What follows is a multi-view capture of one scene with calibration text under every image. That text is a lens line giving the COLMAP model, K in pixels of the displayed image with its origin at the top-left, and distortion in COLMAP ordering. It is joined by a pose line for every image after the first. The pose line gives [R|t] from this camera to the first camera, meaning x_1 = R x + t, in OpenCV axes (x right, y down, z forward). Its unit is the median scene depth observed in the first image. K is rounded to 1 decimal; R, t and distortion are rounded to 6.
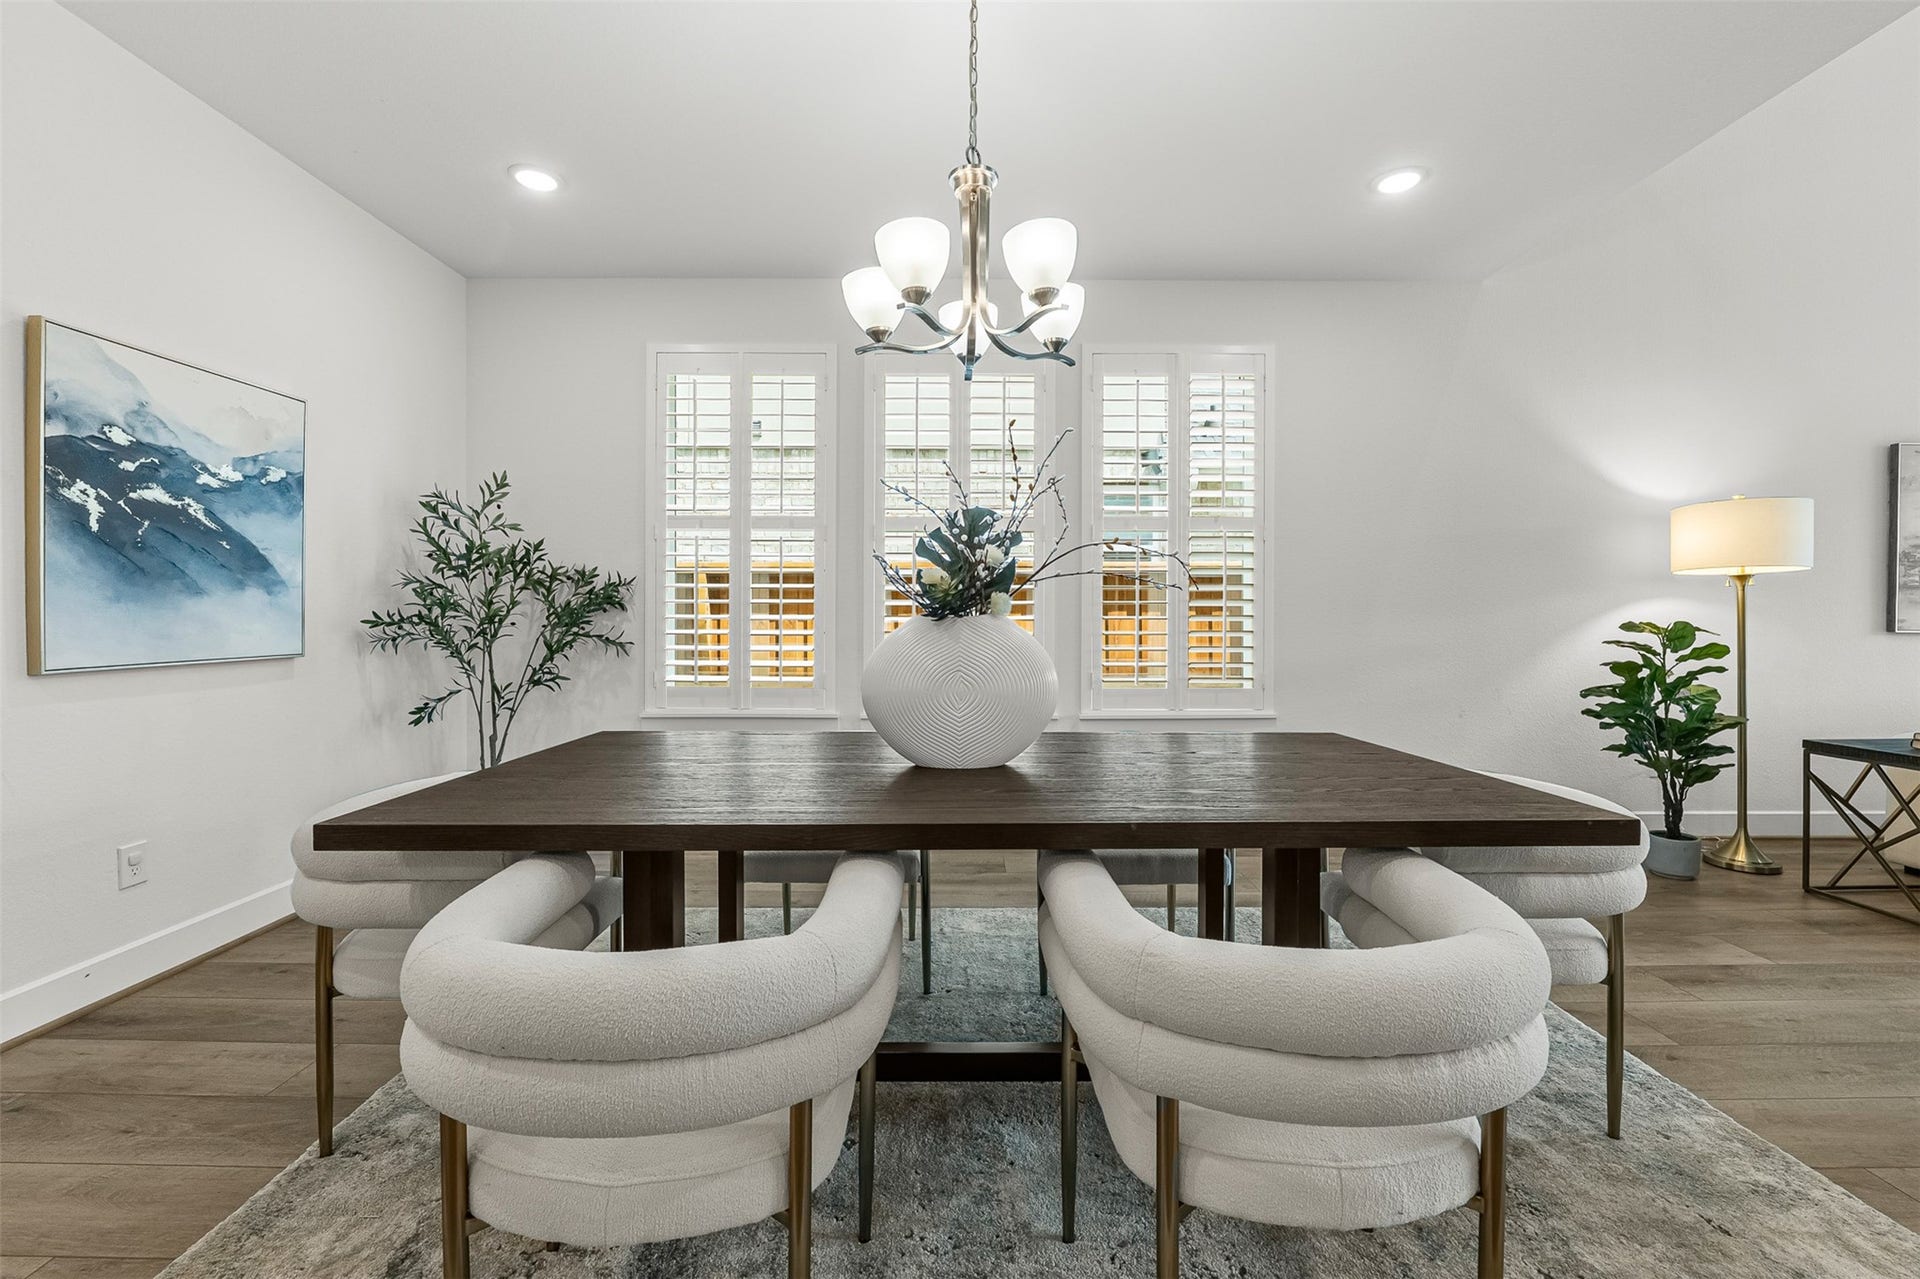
lens RADIAL K [[795.1, 0, 953.5], [0, 795.1, 623.7], [0, 0, 1]] dist [-0.005542, -0.000102]
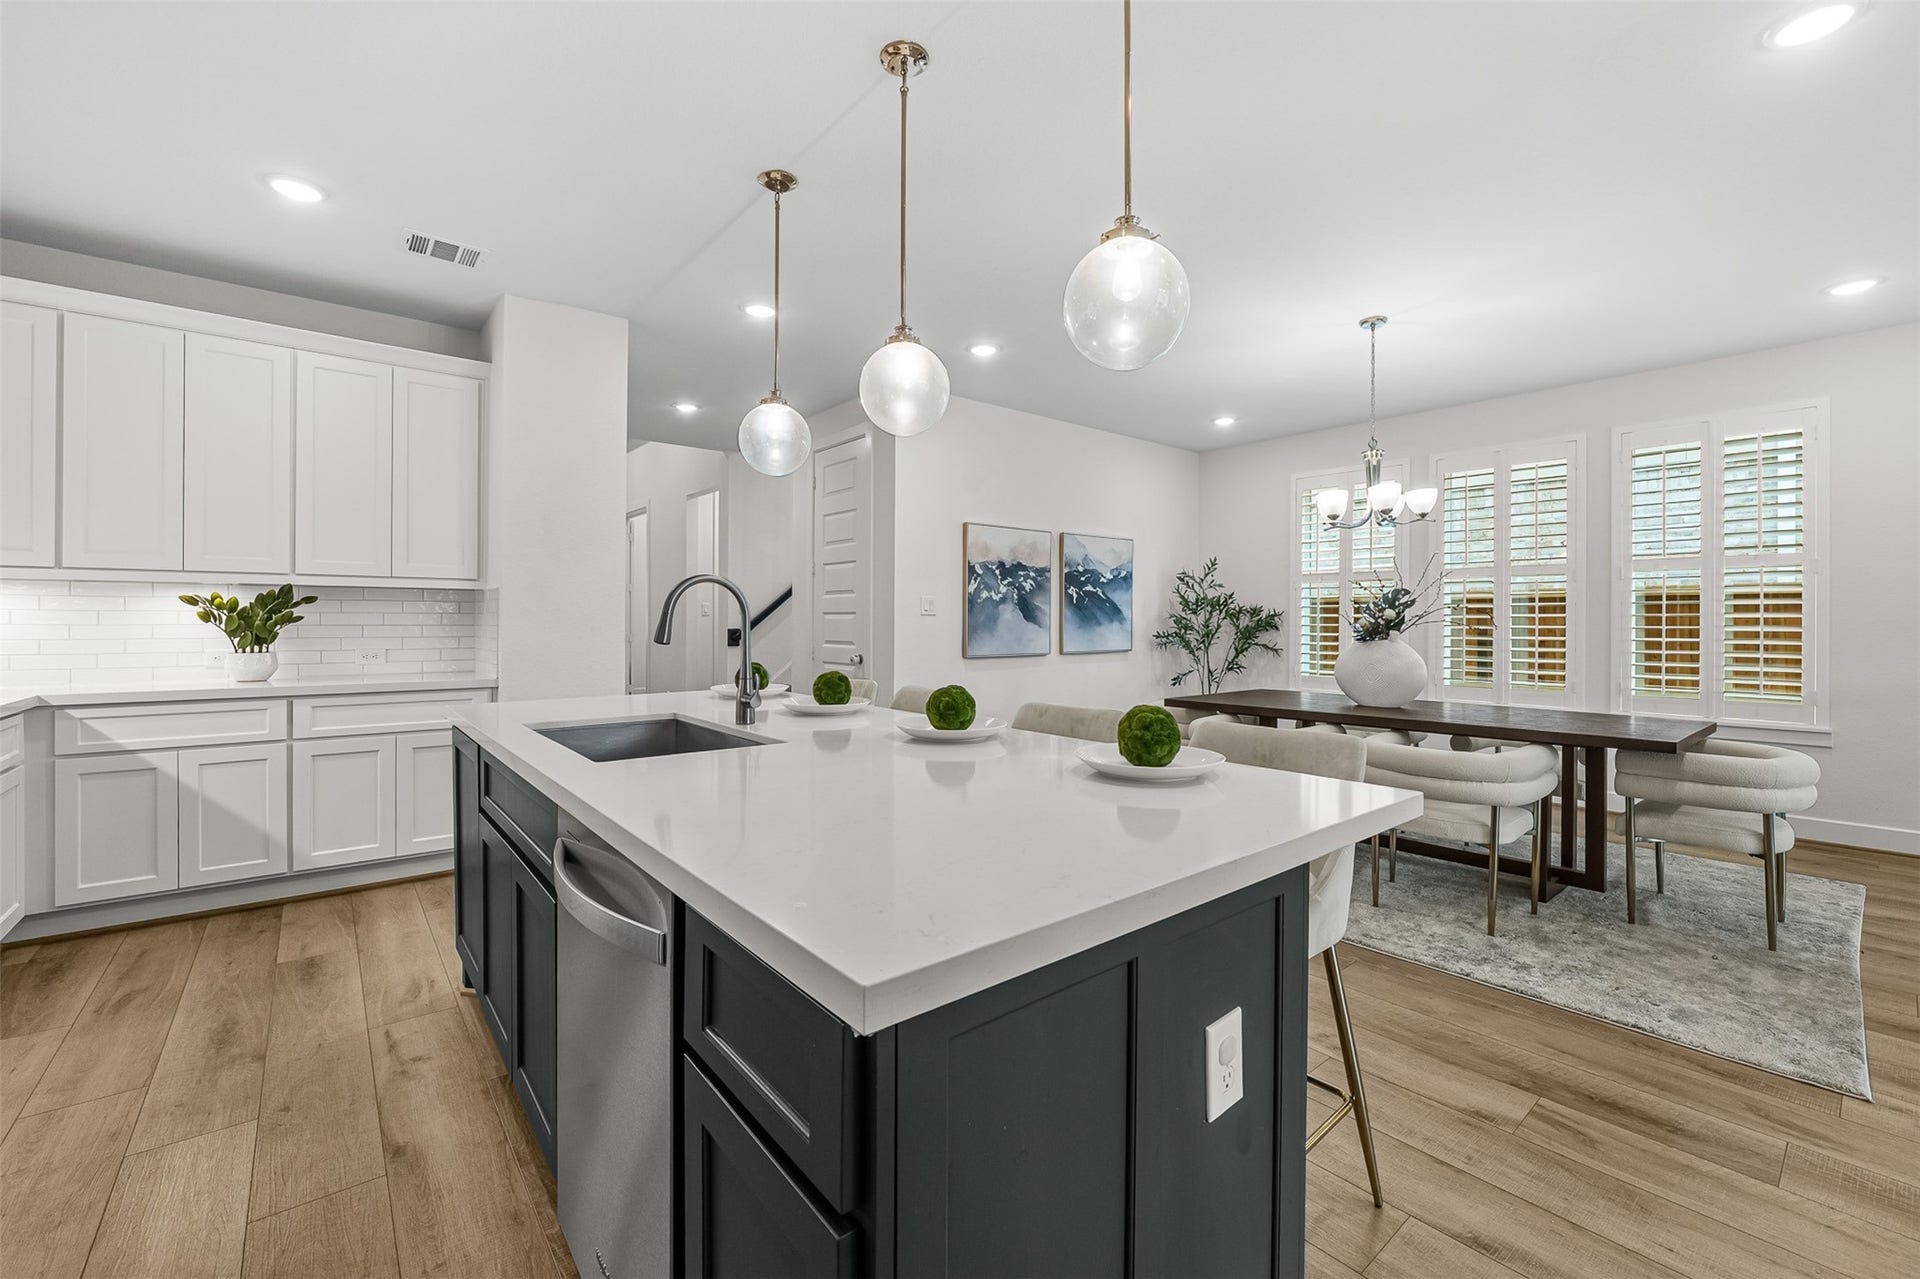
lens RADIAL K [[795.1, 0, 953.5], [0, 795.1, 623.7], [0, 0, 1]] dist [-0.005542, -0.000102]
pose [[0.645149, 0.001385, -0.764056, 0.508594], [-0.008294, 0.999952, -0.005190, -0.018197], [0.764012, 0.009685, 0.645129, -0.739767]]
